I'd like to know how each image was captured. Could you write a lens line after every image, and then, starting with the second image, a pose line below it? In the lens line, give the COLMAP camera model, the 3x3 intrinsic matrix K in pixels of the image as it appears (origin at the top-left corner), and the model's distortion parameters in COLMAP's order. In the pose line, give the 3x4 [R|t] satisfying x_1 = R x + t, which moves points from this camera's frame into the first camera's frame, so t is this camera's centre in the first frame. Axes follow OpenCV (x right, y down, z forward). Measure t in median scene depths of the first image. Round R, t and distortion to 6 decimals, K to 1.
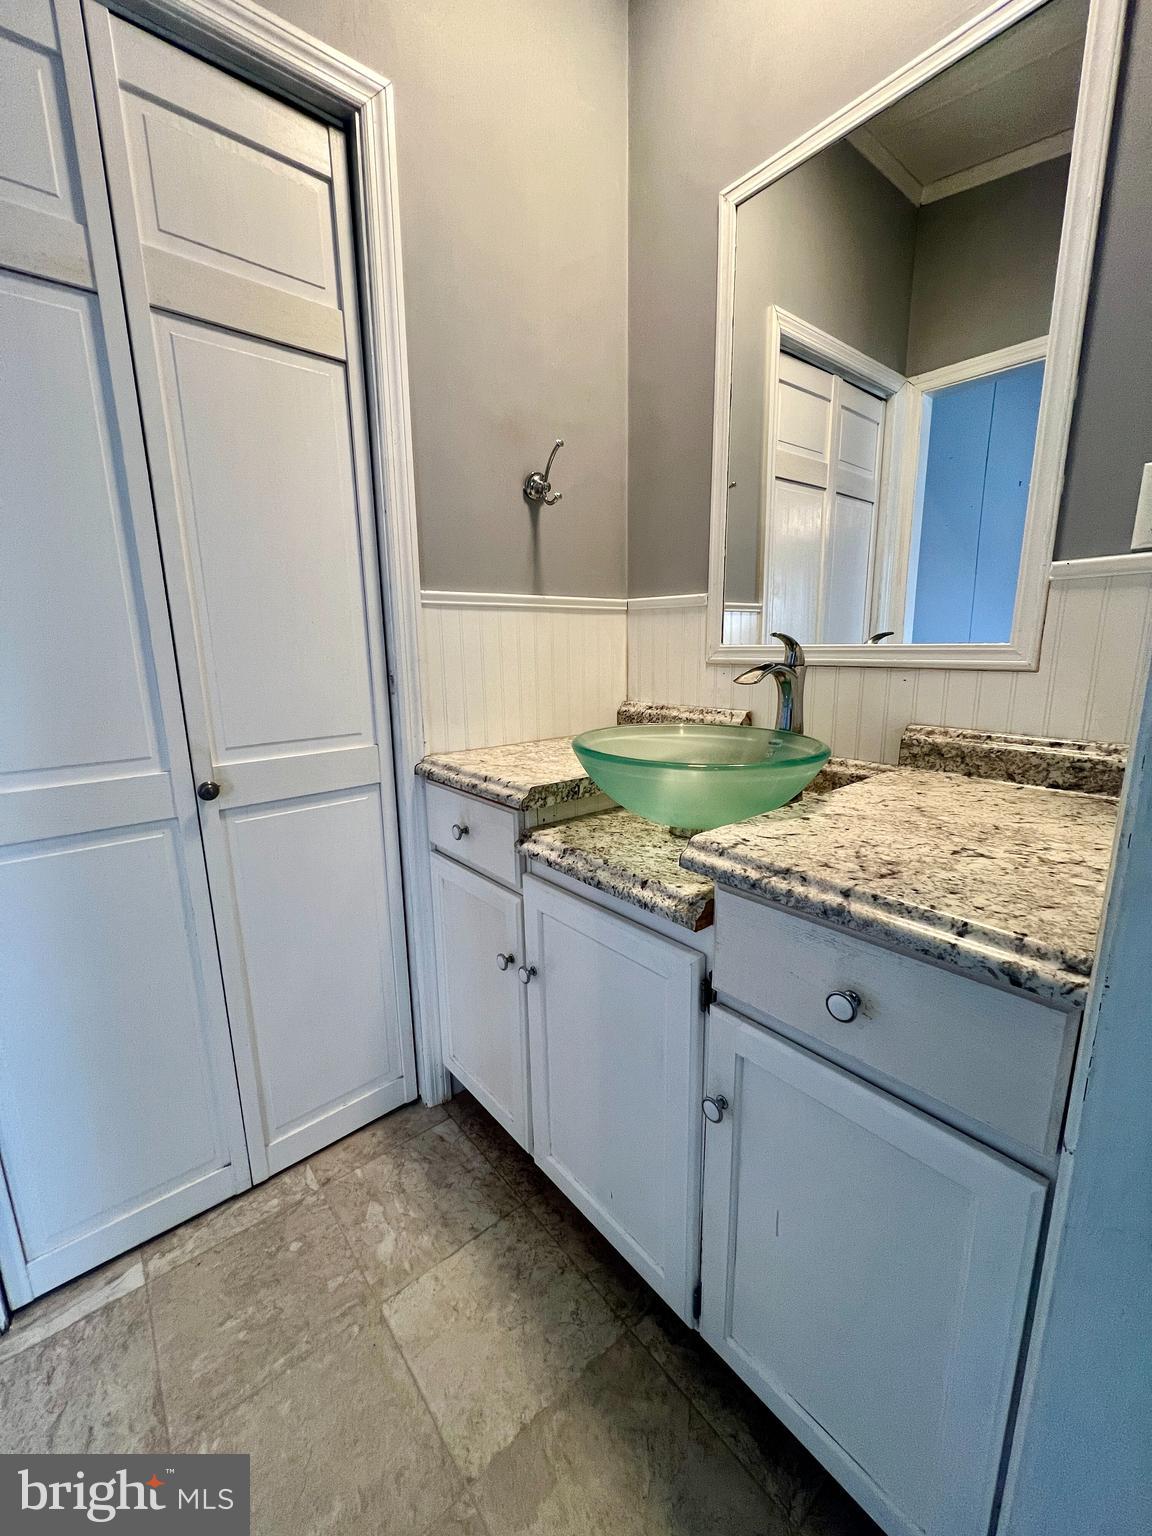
lens RADIAL K [[615.3, 0, 576.6], [0, 615.3, 770.5], [0, 0, 1]] dist [-0.001808, 0.000857]
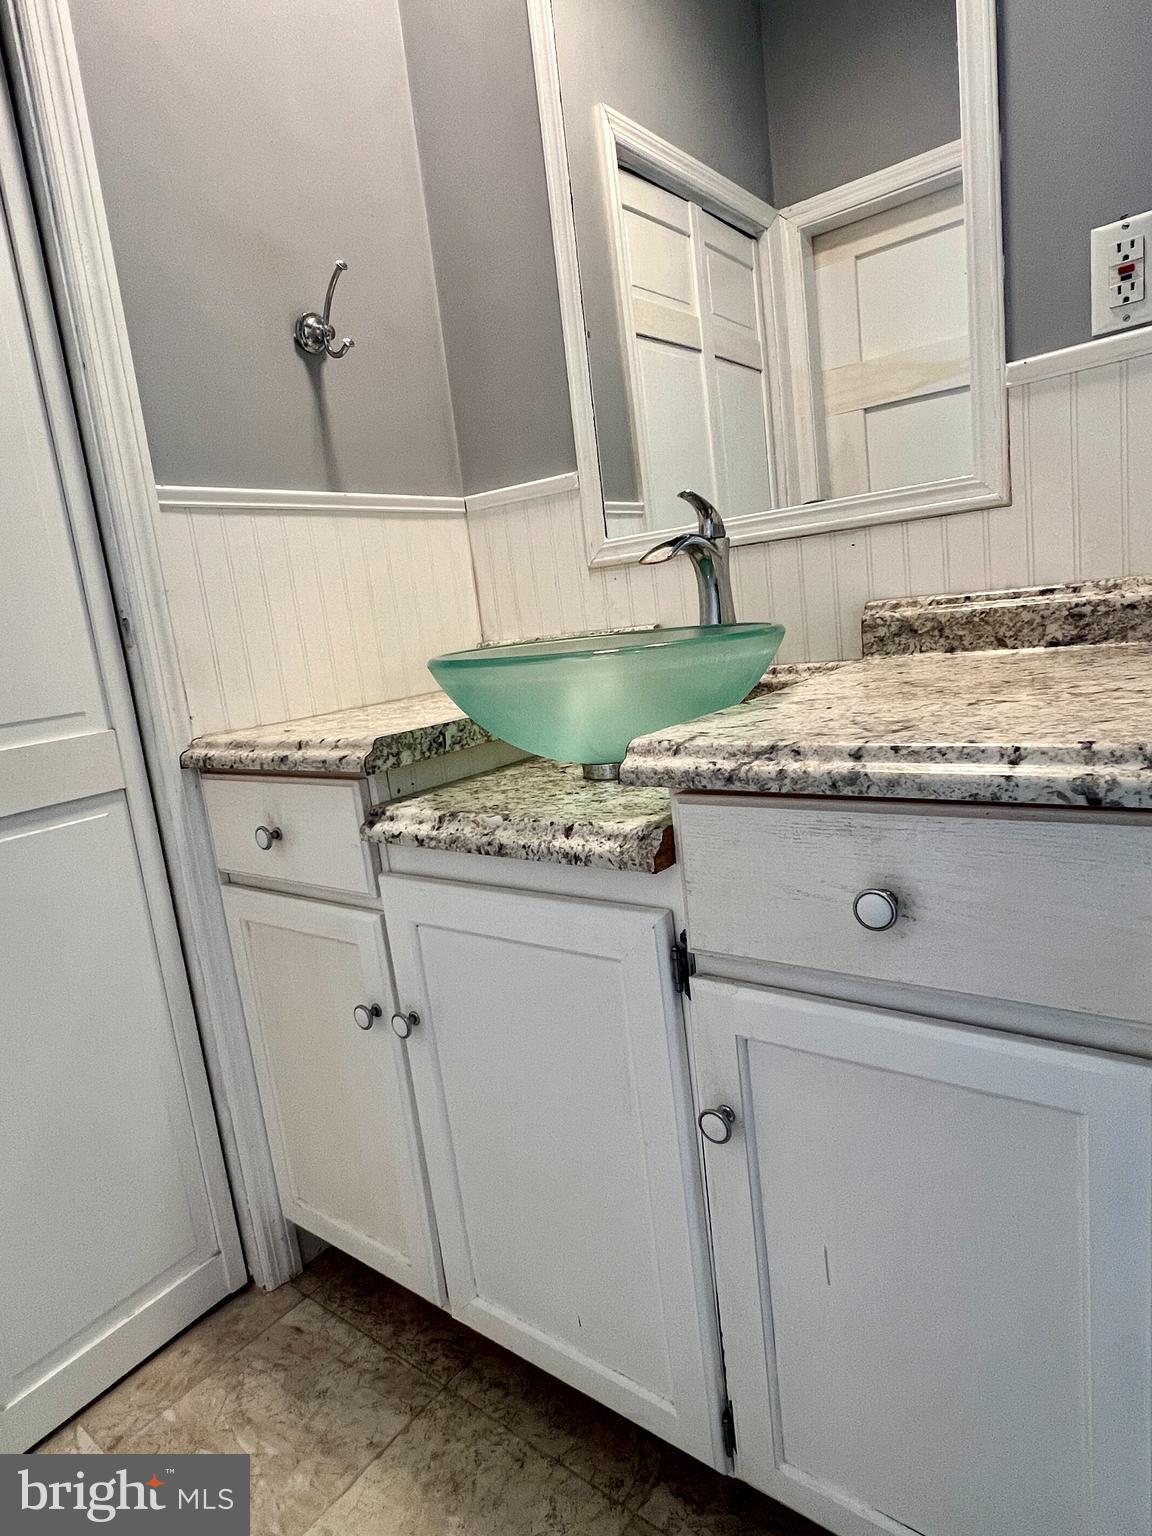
lens RADIAL K [[873.5, 0, 568.2], [0, 873.5, 767.6], [0, 0, 1]] dist [-0.000354, -0.001855]
pose [[0.971799, -0.134627, 0.193602, -0.054967], [0.143486, 0.989121, -0.032422, 0.113570], [-0.187131, 0.059287, 0.980544, 0.028580]]
